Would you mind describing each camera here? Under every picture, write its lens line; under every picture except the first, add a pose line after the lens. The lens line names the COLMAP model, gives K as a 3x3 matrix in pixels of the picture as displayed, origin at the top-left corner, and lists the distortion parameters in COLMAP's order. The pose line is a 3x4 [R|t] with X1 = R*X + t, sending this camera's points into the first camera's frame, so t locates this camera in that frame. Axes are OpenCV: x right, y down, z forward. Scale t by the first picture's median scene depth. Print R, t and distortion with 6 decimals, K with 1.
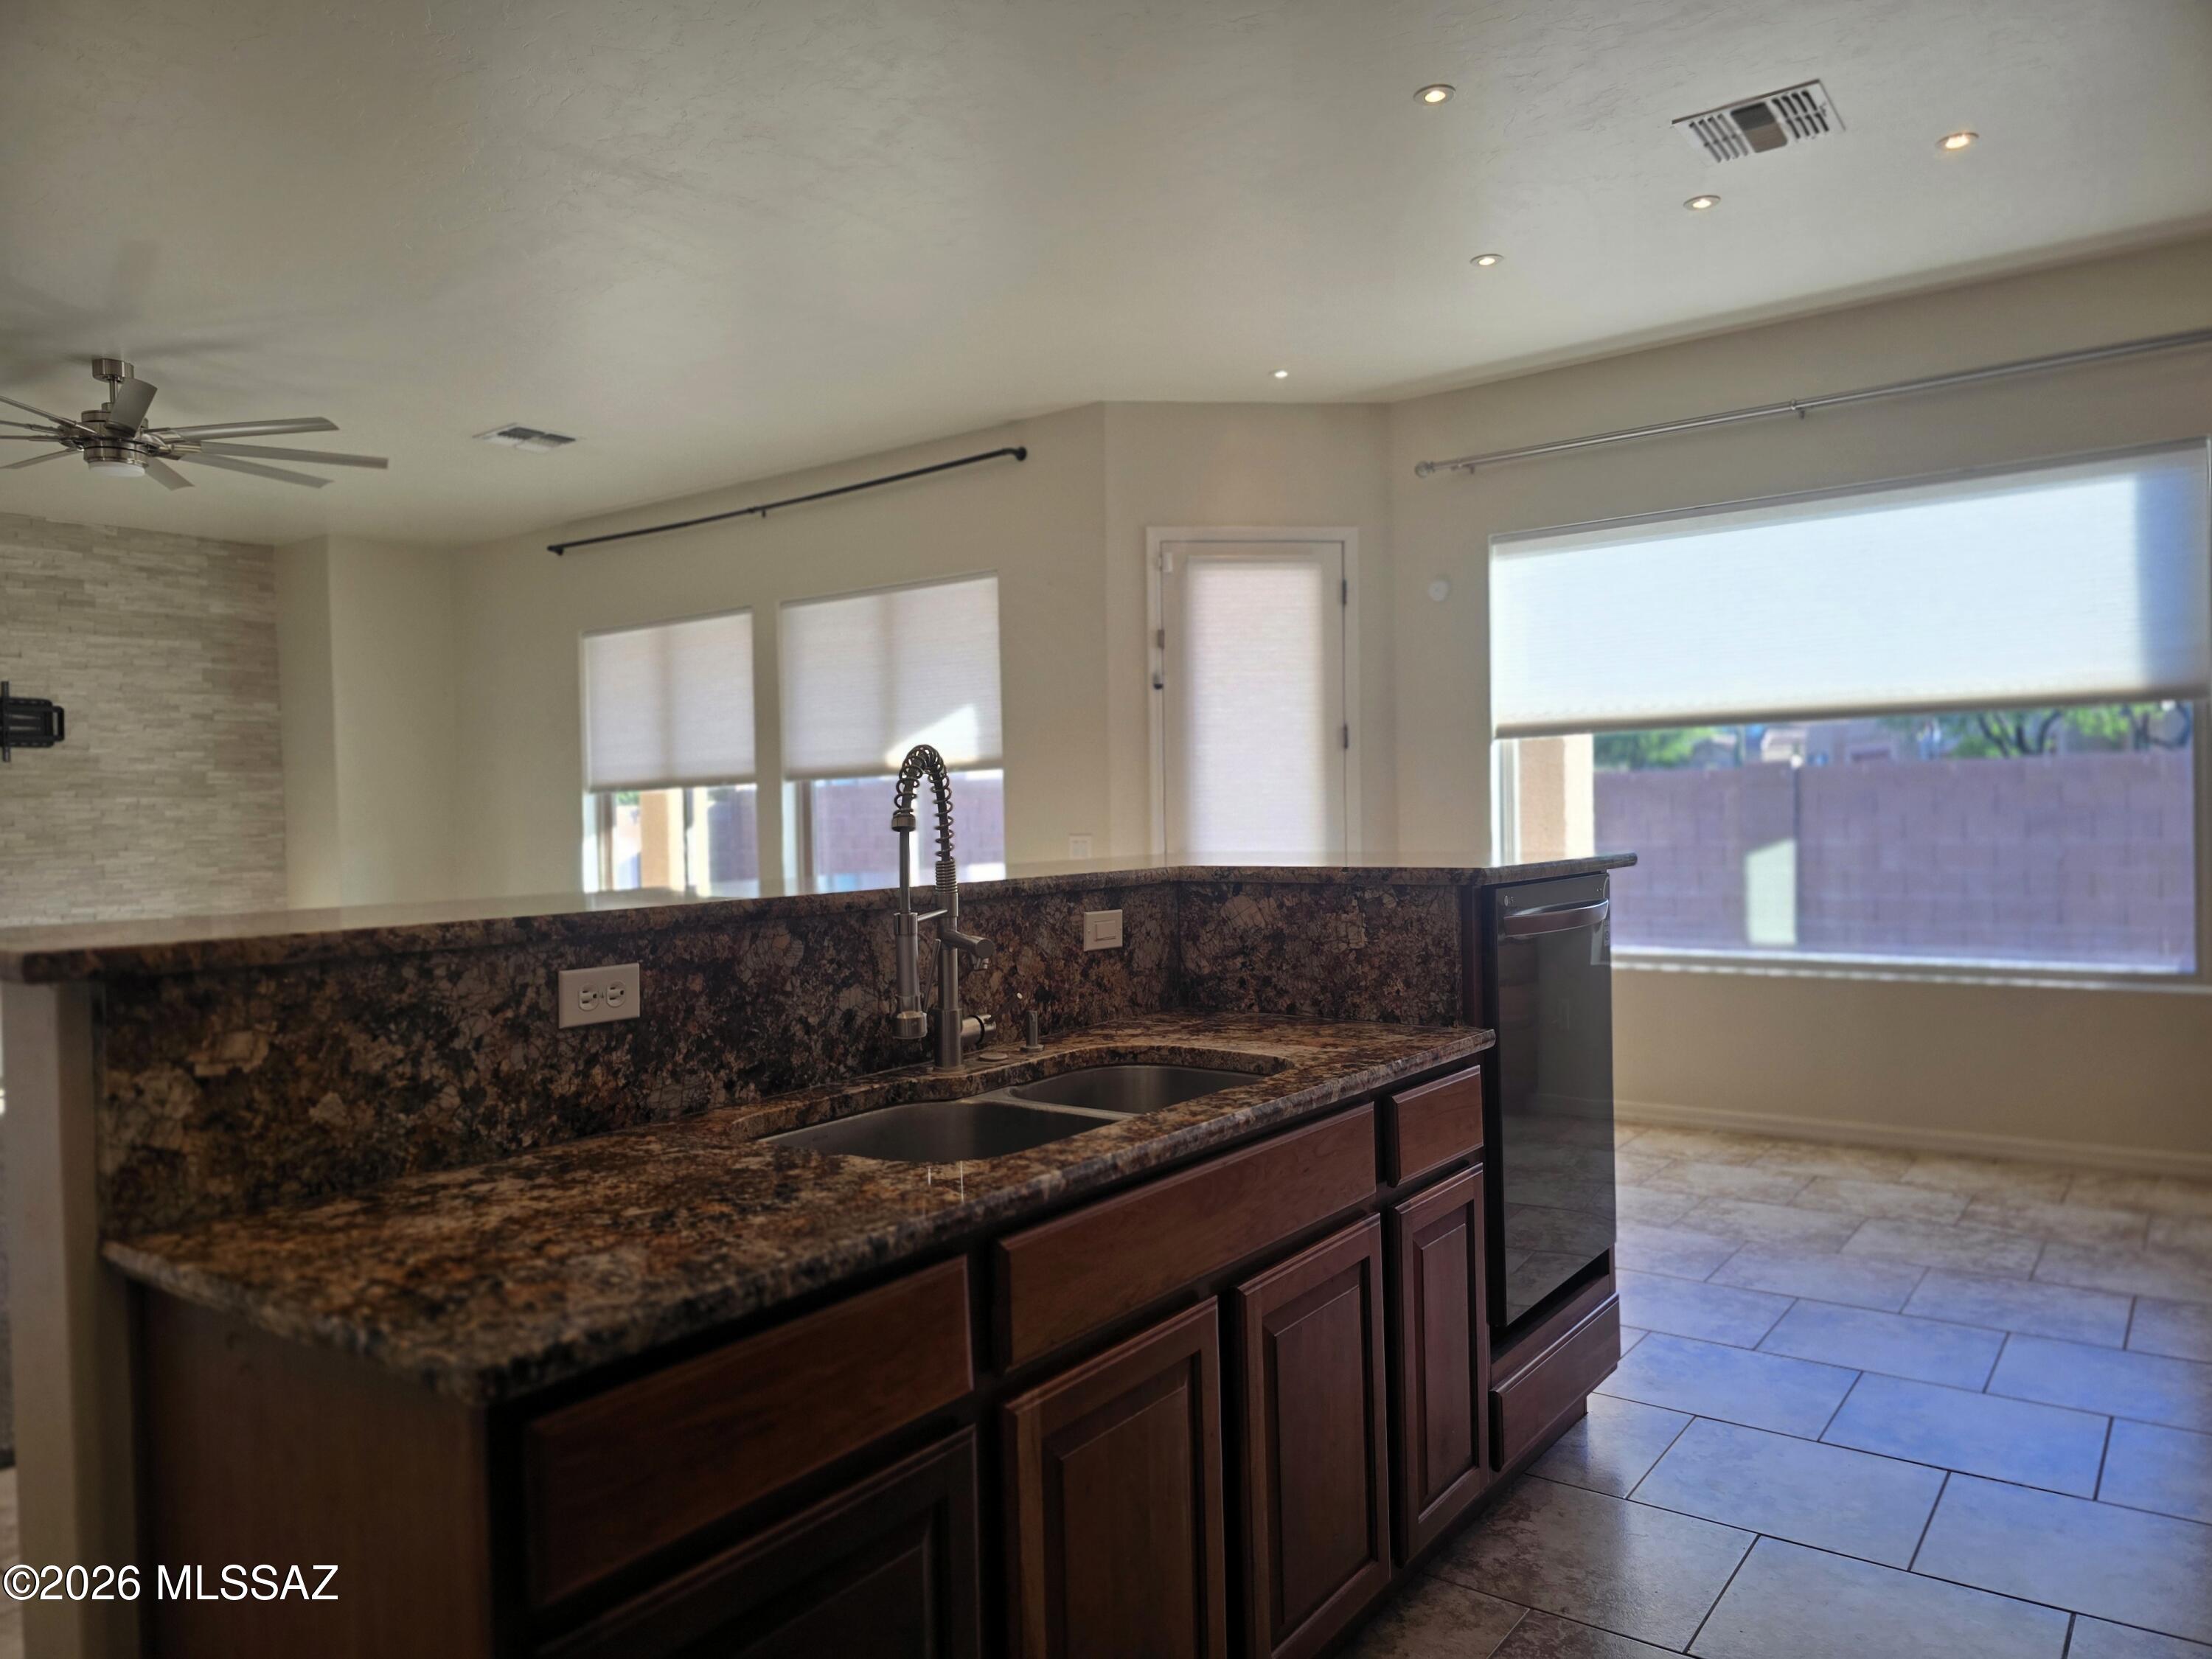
lens RADIAL K [[1486.1, 0, 1100.2], [0, 1486.1, 843.5], [0, 0, 1]] dist [0.019870, -0.008549]
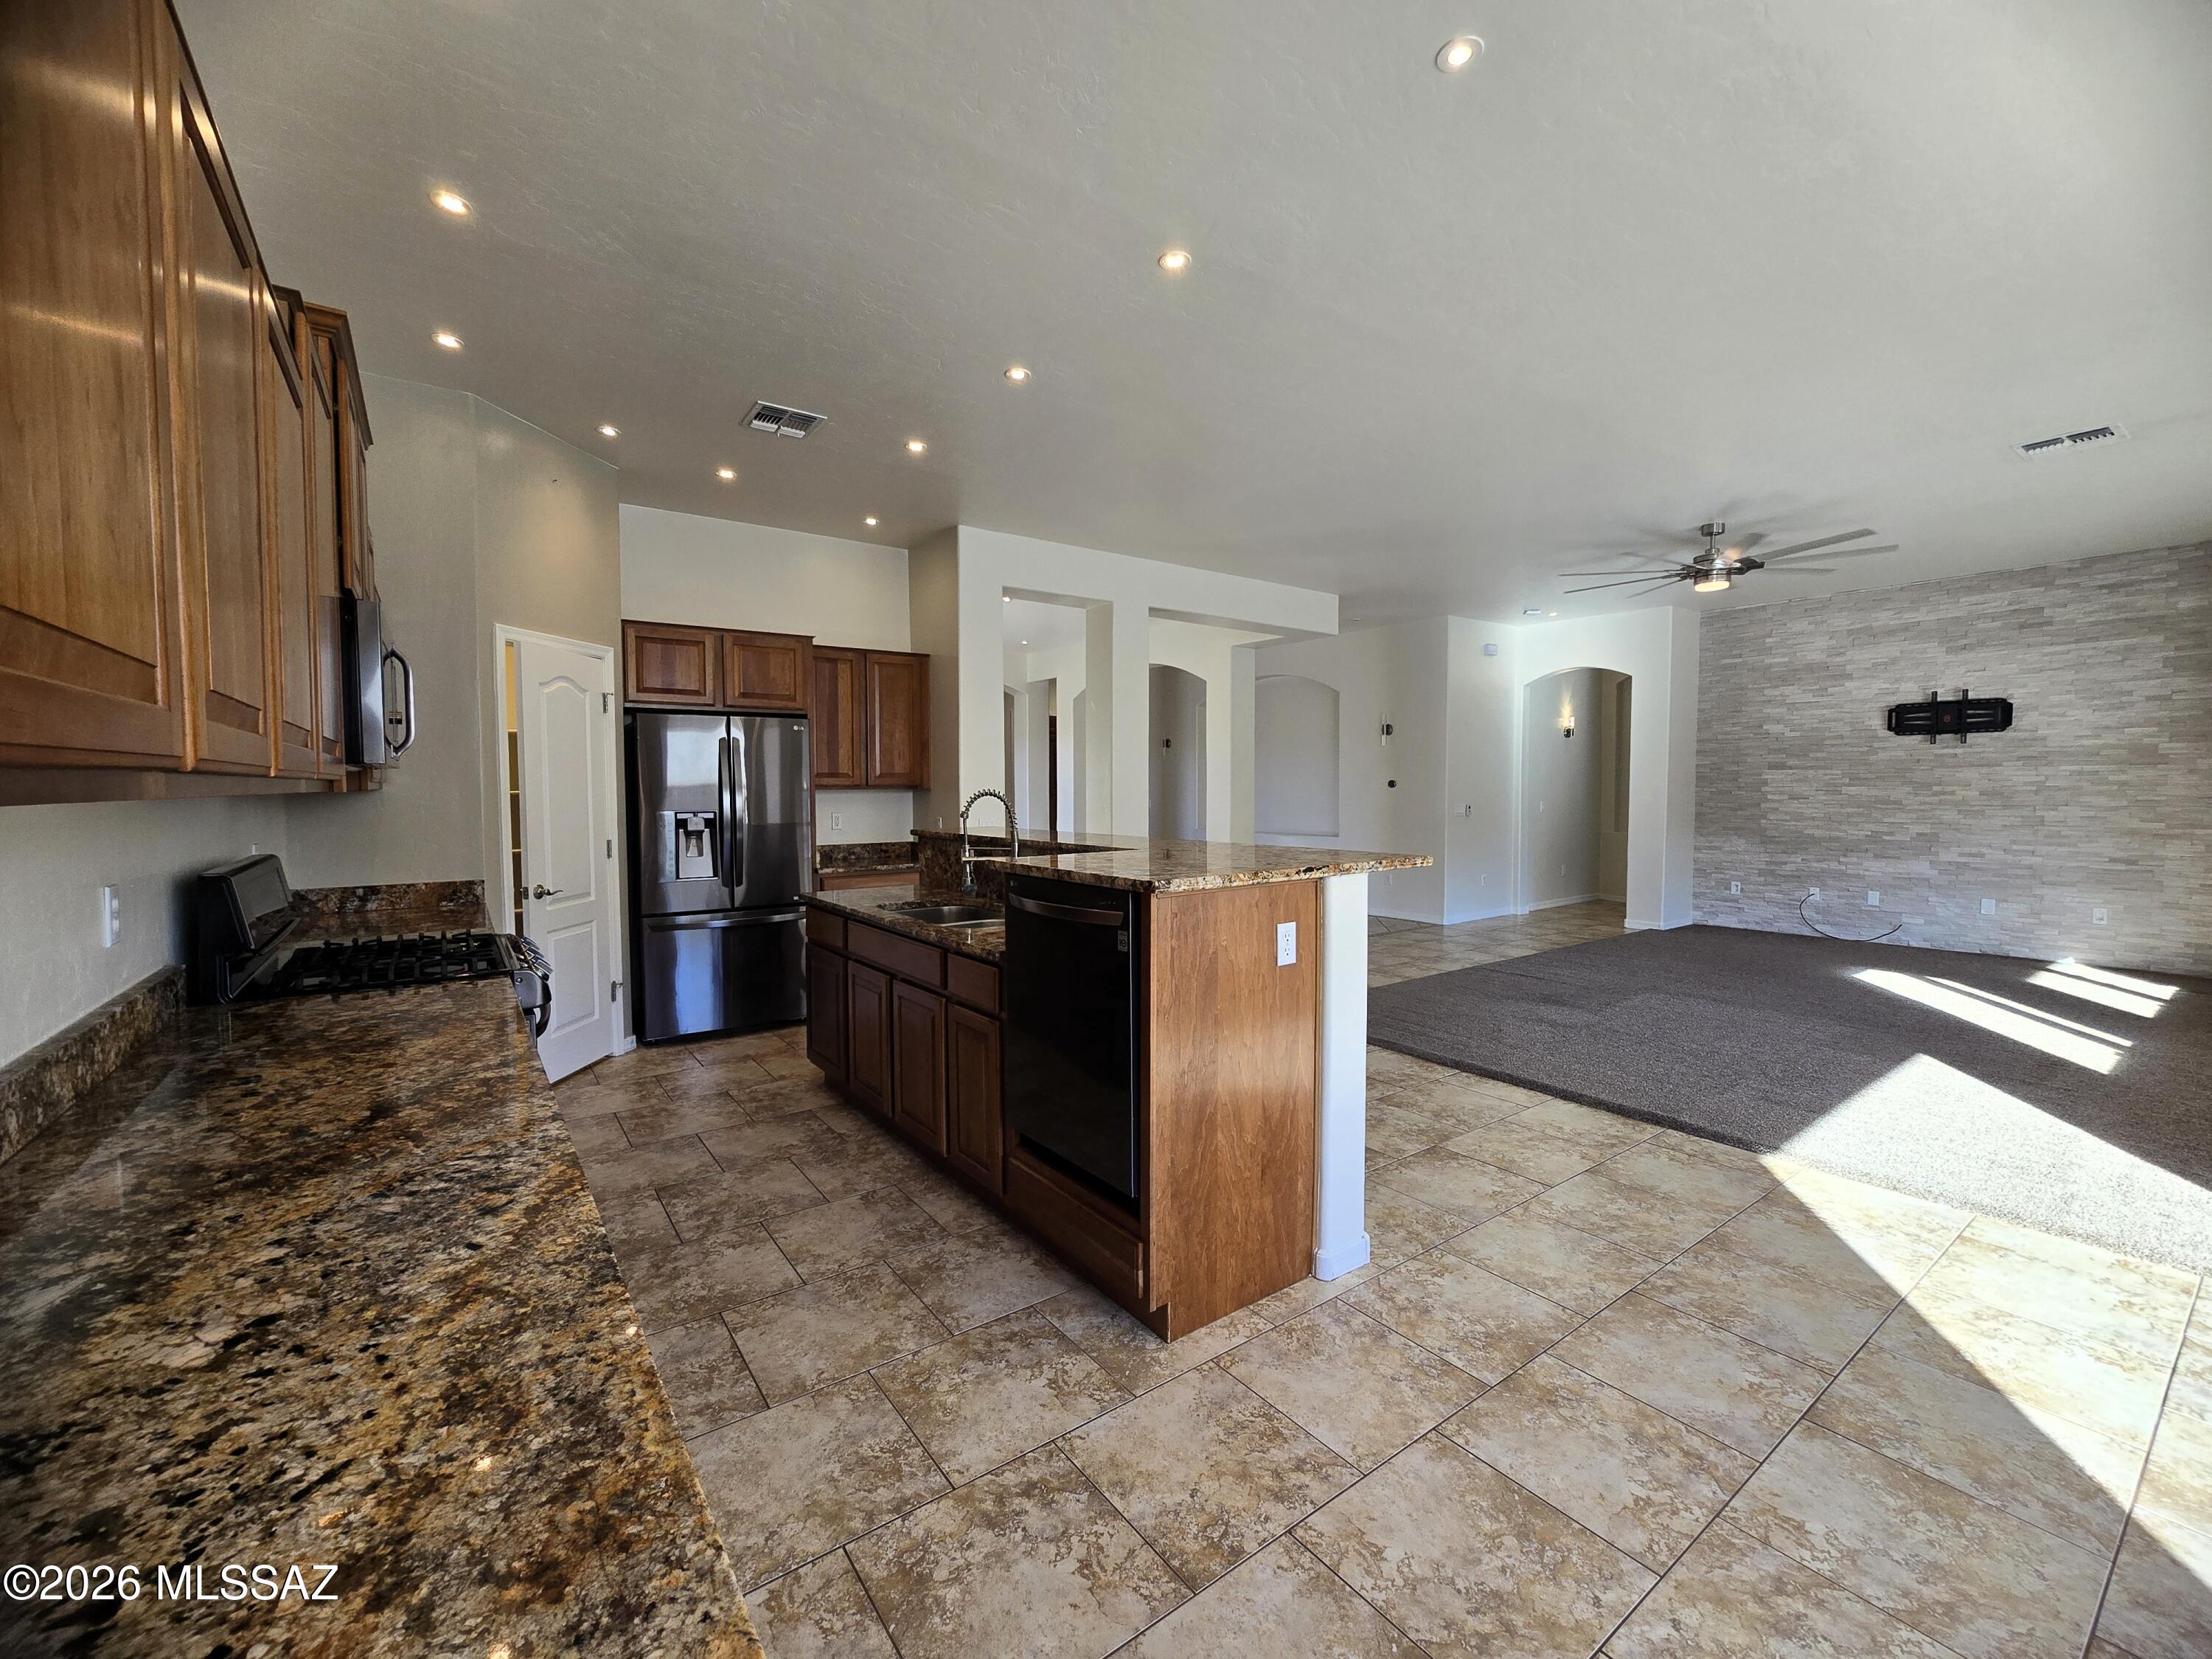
lens RADIAL K [[905.8, 0, 1108.2], [0, 905.8, 822.9], [0, 0, 1]] dist [-0.000318, 0.000321]
pose [[-0.291038, 0.064504, -0.954534, 0.361632], [-0.008336, 0.997516, 0.069950, -0.028992], [0.956675, 0.028315, -0.289778, 0.416575]]
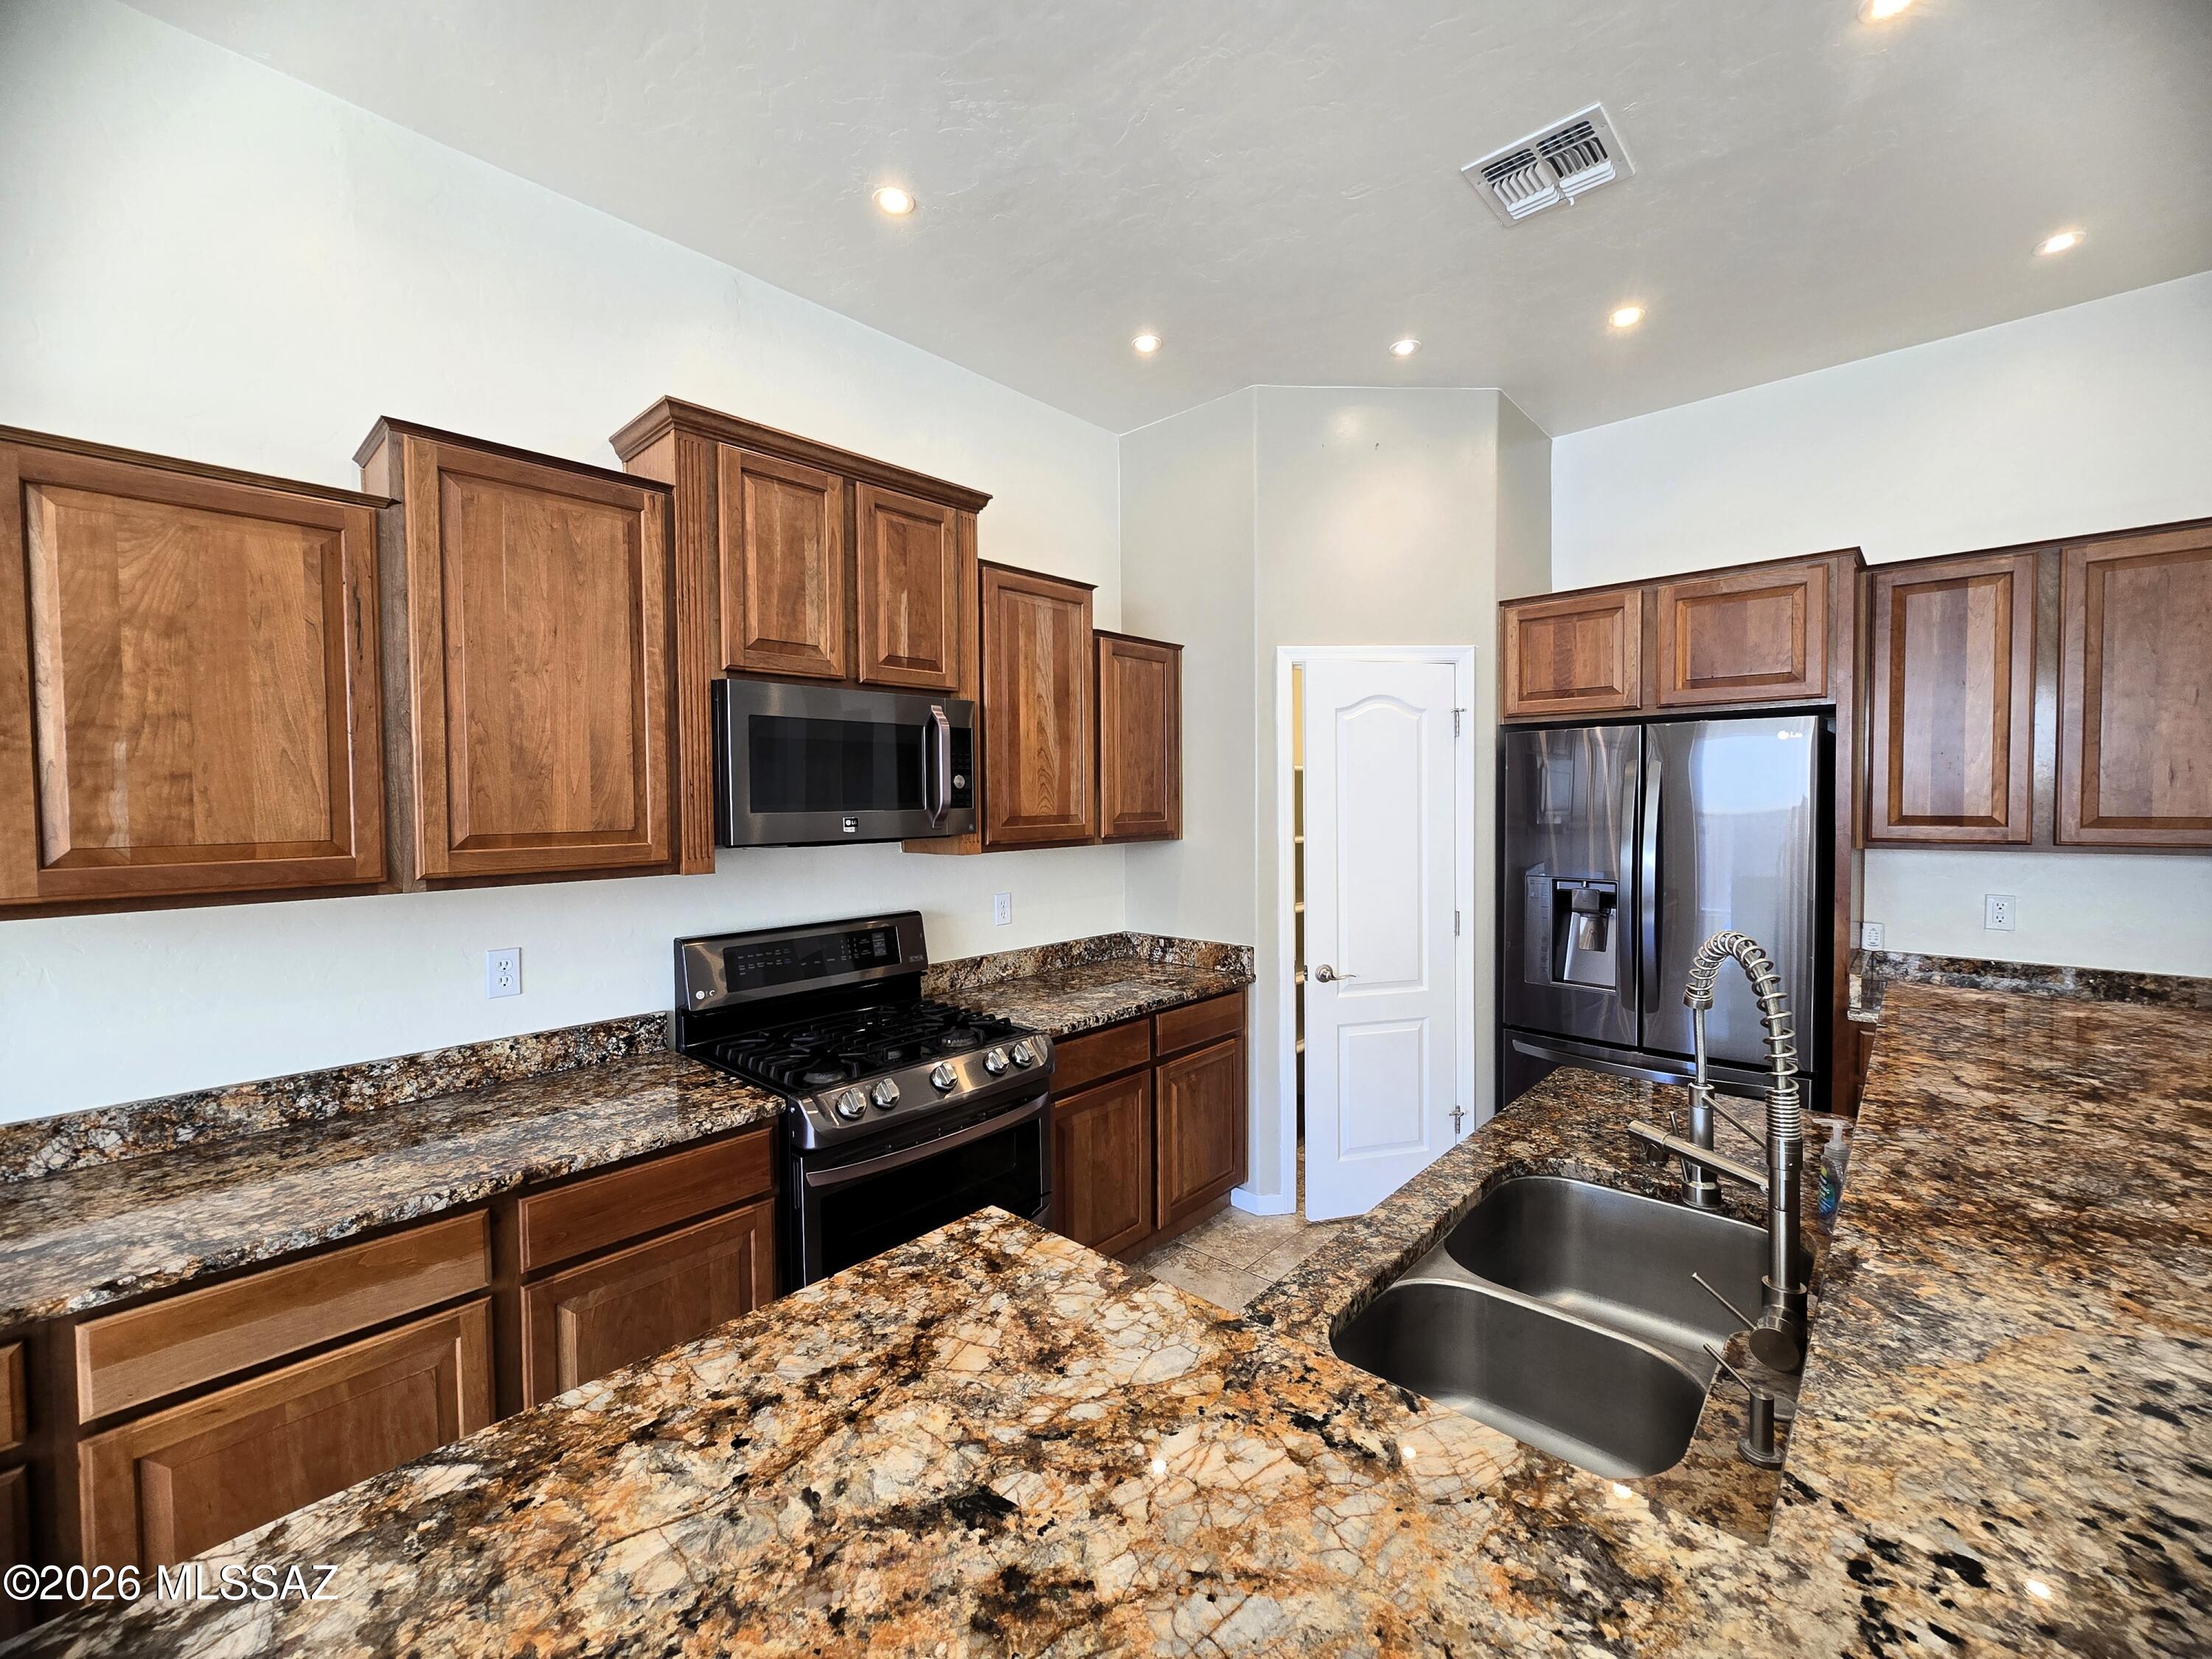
lens RADIAL K [[905.8, 0, 1102.5], [0, 905.8, 830.6], [0, 0, 1]] dist [-0.000318, 0.000321]
pose [[-0.994499, 0.028535, 0.100789, 0.043384], [0.034228, 0.997887, 0.055220, -0.040367], [-0.099000, 0.058366, -0.993374, 0.378233]]
